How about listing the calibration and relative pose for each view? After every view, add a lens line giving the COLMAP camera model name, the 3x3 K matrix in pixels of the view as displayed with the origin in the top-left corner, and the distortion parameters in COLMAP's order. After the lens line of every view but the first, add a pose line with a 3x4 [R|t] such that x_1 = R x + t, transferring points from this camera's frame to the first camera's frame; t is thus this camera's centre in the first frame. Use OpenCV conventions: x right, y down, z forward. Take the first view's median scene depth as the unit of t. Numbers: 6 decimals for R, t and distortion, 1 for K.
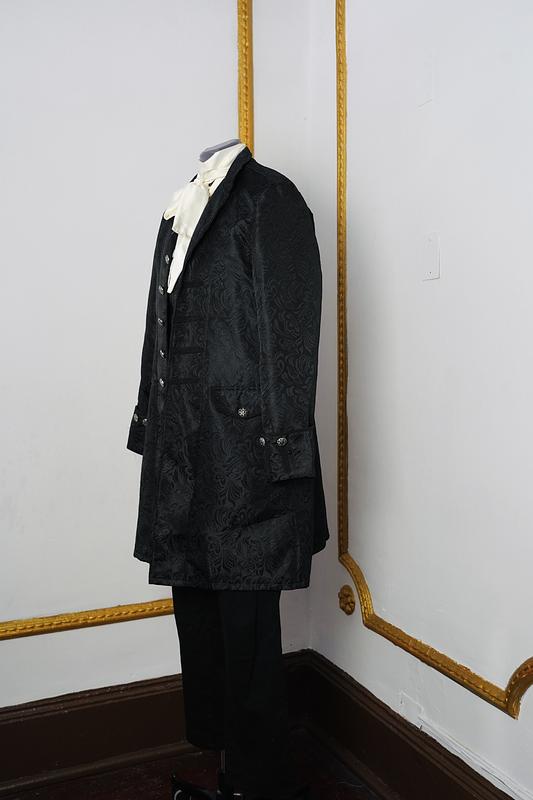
lens RADIAL K [[812.0, 0, 284.8], [0, 812.0, 399.8], [0, 0, 1]] dist [-0.003350, -0.006411]
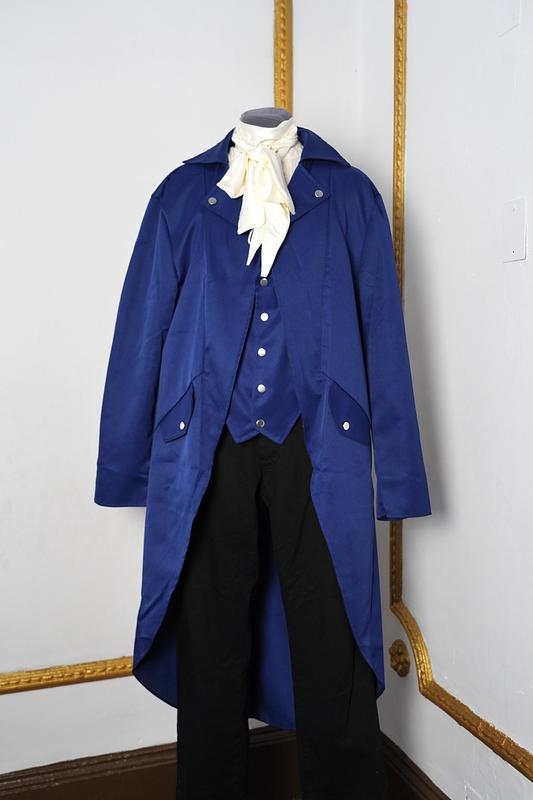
lens RADIAL K [[812.0, 0, 284.8], [0, 812.0, 399.8], [0, 0, 1]] dist [-0.003350, -0.006411]
pose [[0.997381, 0.012107, -0.071303, 0.017143], [-0.012052, 0.999927, 0.001211, -0.013045], [0.071312, -0.000348, 0.997454, 0.187157]]
